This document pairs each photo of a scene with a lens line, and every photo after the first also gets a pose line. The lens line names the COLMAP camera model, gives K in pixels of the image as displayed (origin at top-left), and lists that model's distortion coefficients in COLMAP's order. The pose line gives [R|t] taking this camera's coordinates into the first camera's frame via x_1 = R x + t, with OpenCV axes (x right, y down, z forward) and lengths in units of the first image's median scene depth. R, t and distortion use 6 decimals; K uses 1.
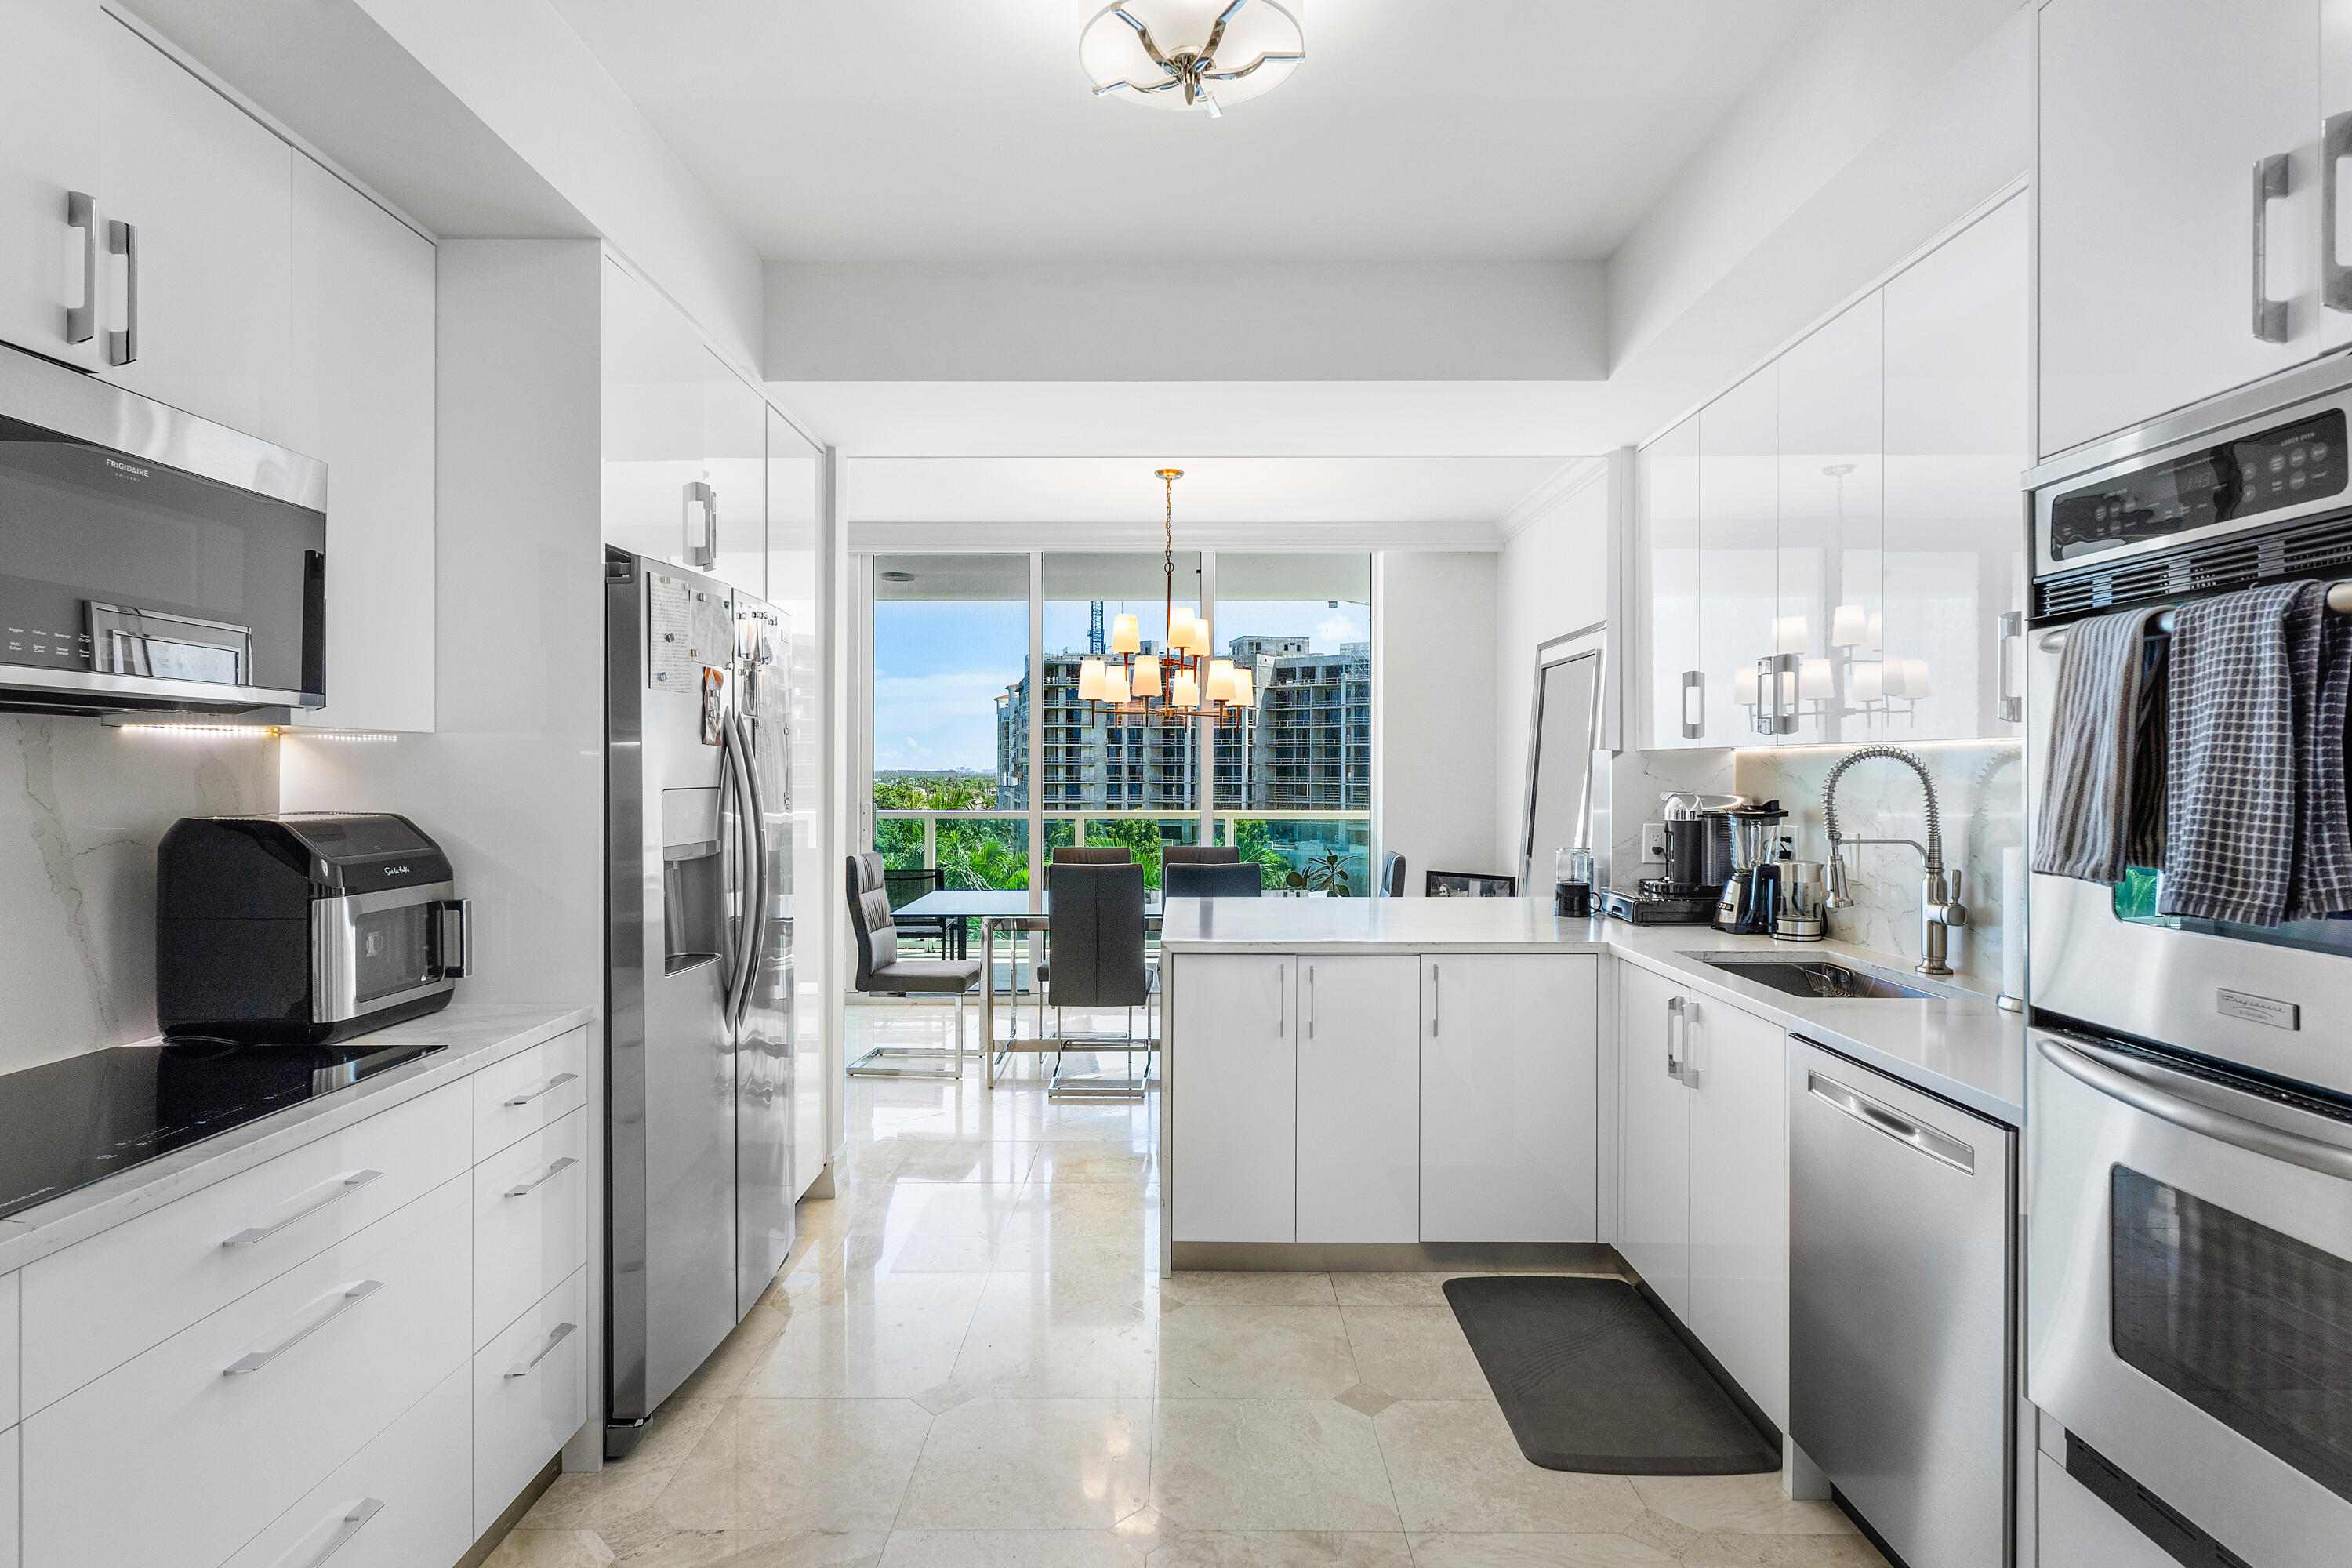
lens RADIAL K [[1242.2, 0, 1176.0], [0, 1242.2, 784.0], [0, 0, 1]] dist [0.002081, 0.000921]
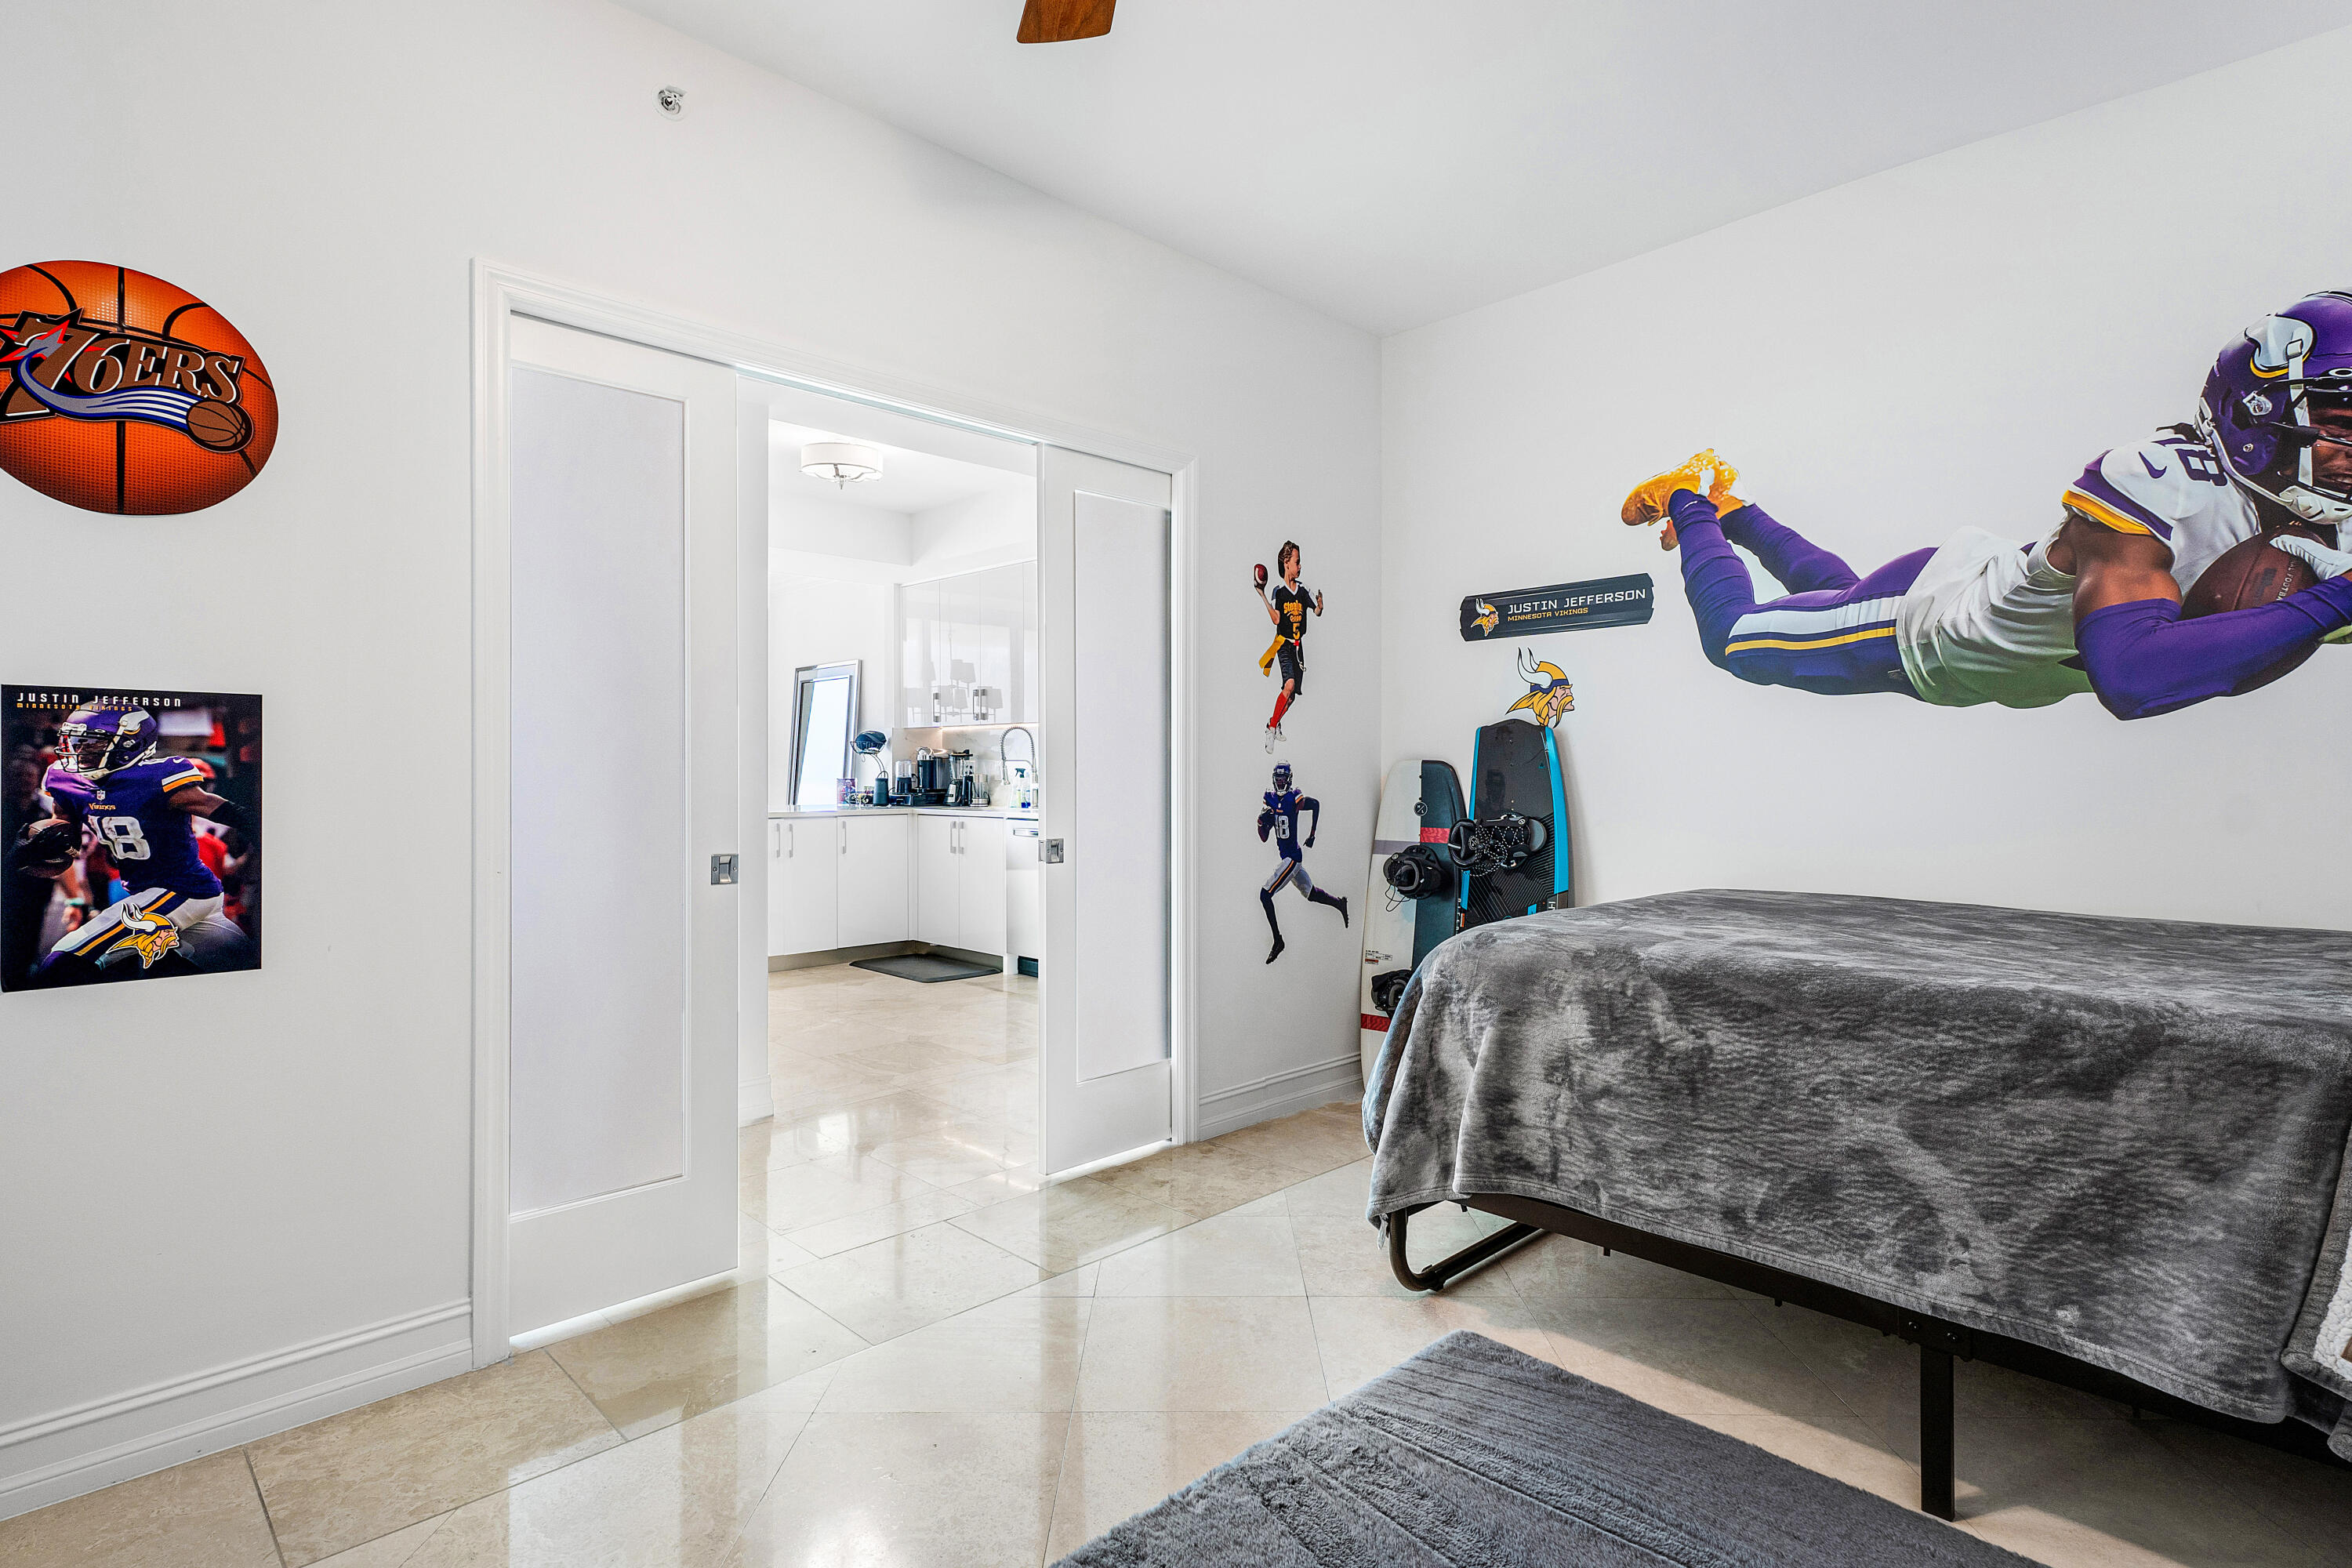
lens RADIAL K [[1175.3, 0, 1188.7], [0, 1175.3, 782.0], [0, 0, 1]] dist [-0.000542, 0.000147]
pose [[0.711817, -0.007799, 0.702321, -0.856697], [0.007527, 0.999966, 0.003476, 0.076433], [-0.702324, 0.002812, 0.711851, -0.956245]]
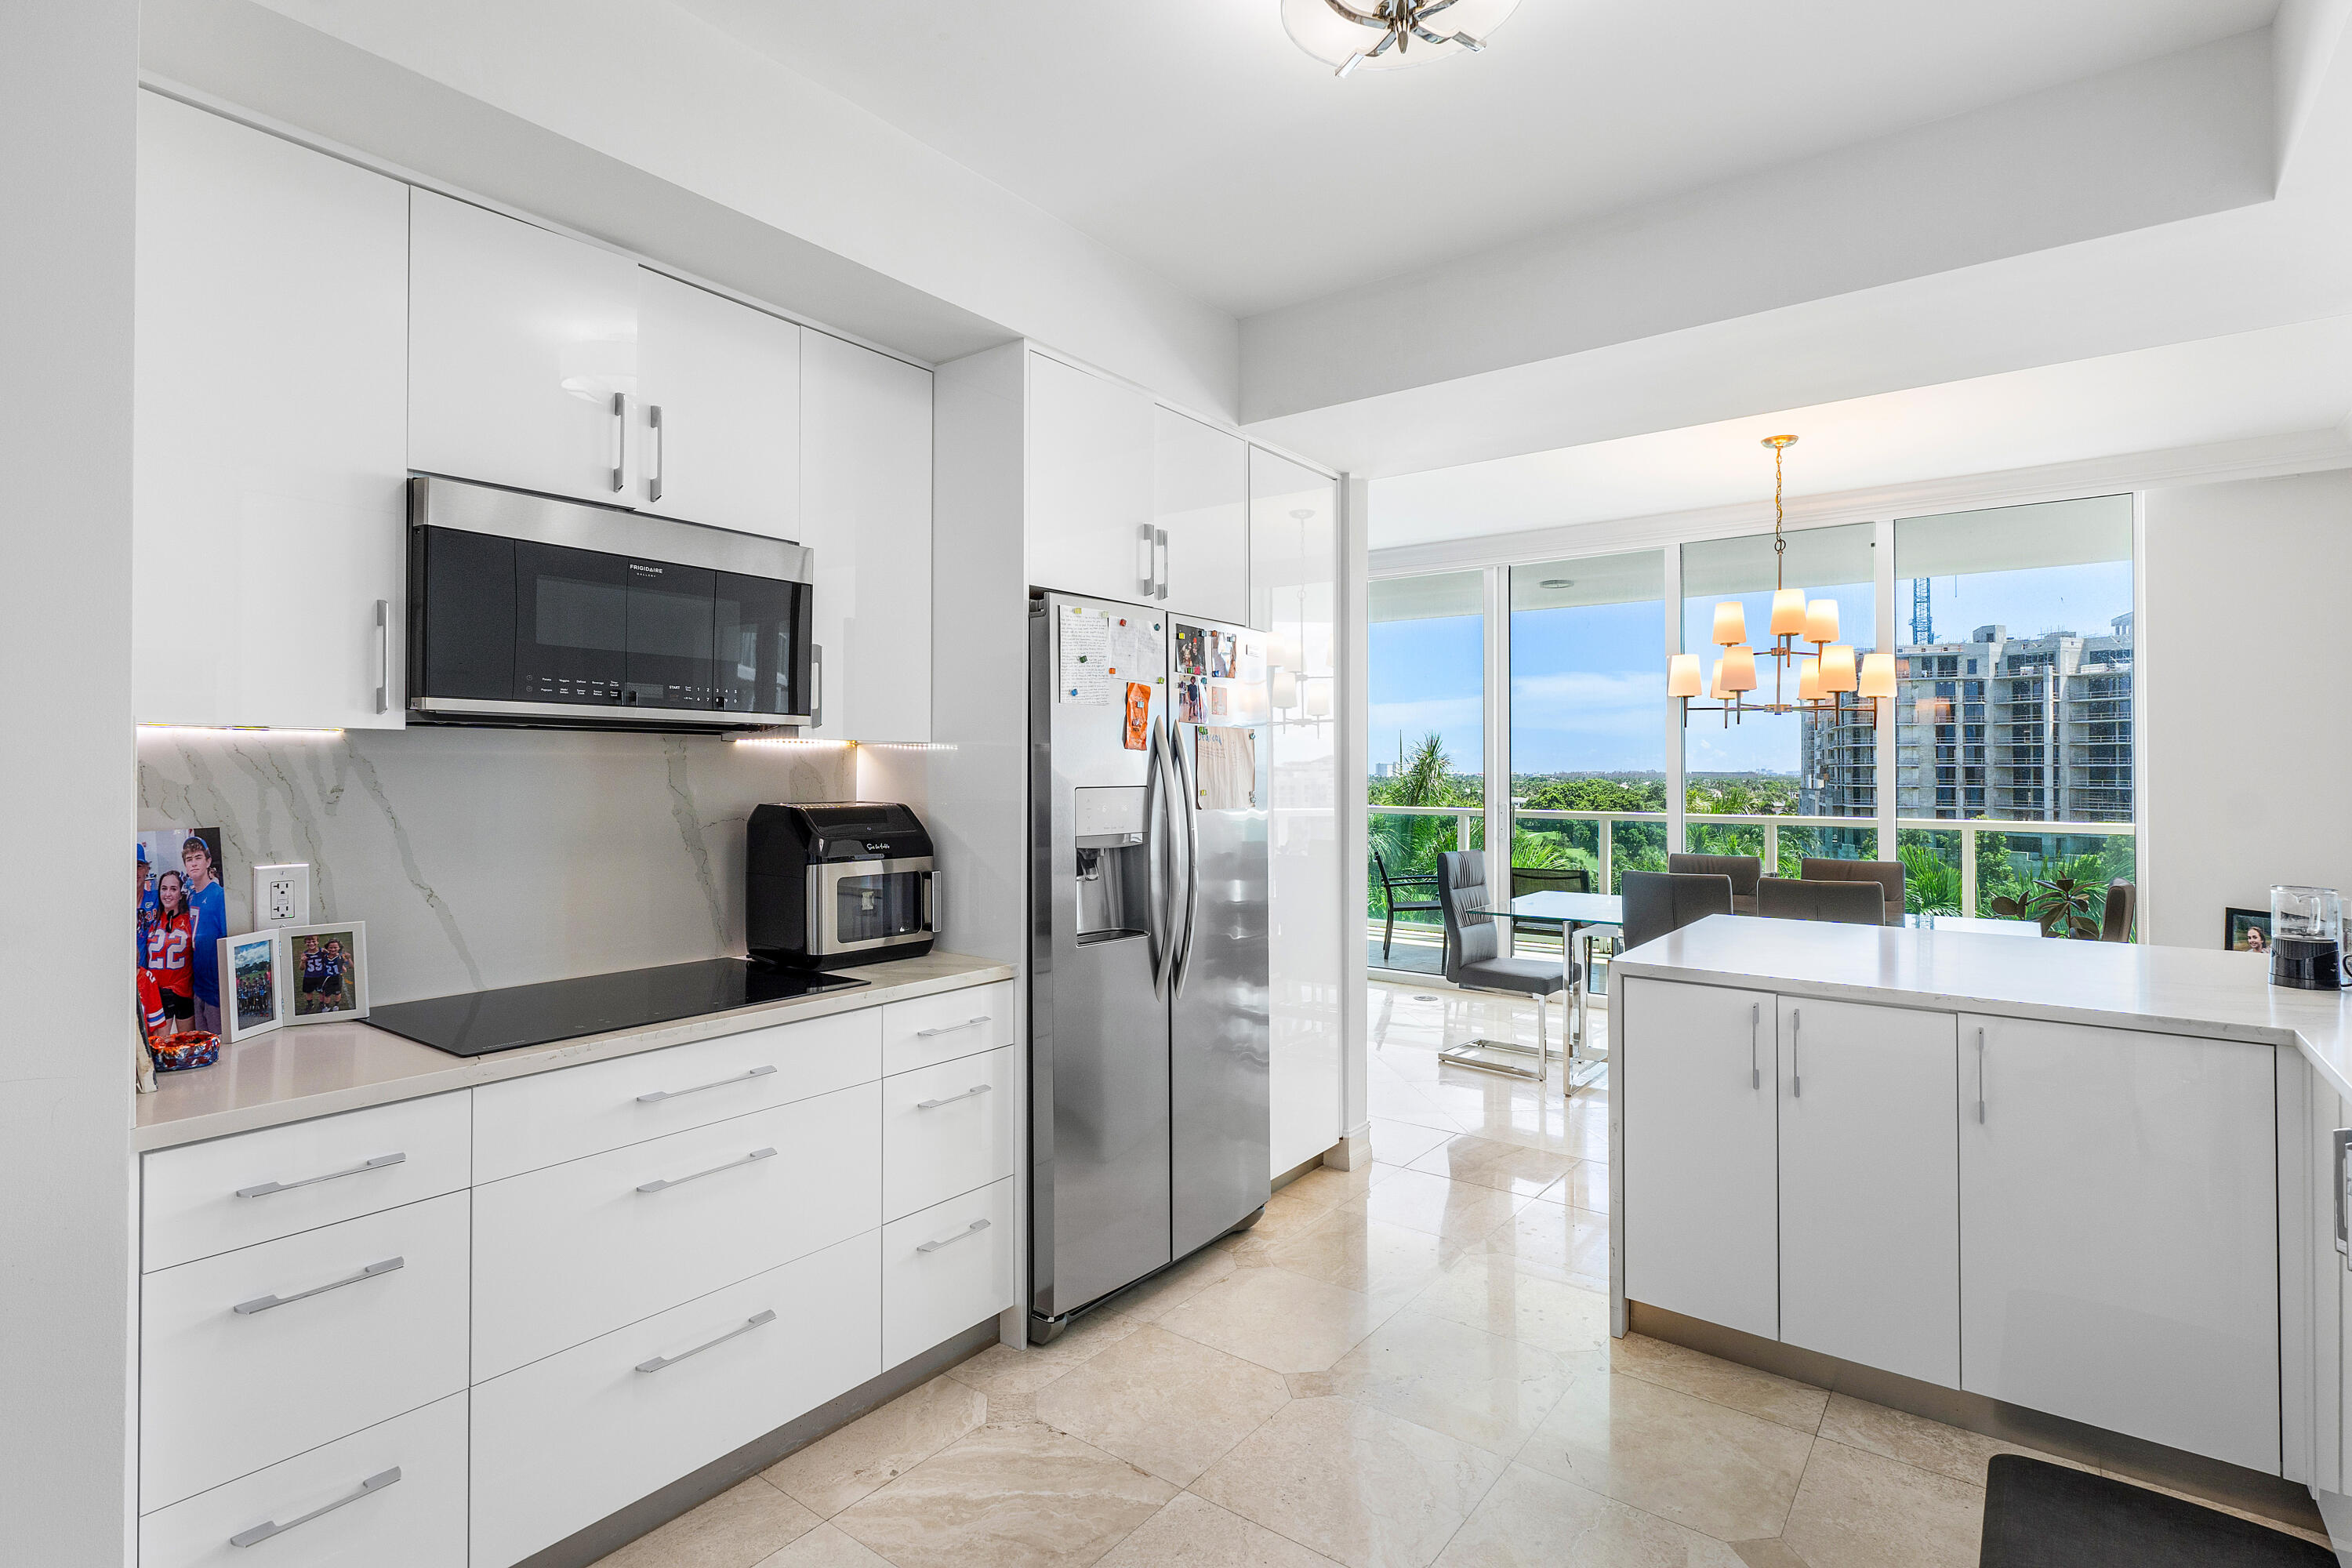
lens RADIAL K [[1139.0, 0, 1171.5], [0, 1139.0, 765.7], [0, 0, 1]] dist [0.003542, -0.000041]
pose [[0.795240, -0.002856, -0.606288, 0.247105], [-0.007385, 0.999869, -0.014397, -0.000987], [0.606250, 0.015926, 0.795115, 0.149303]]
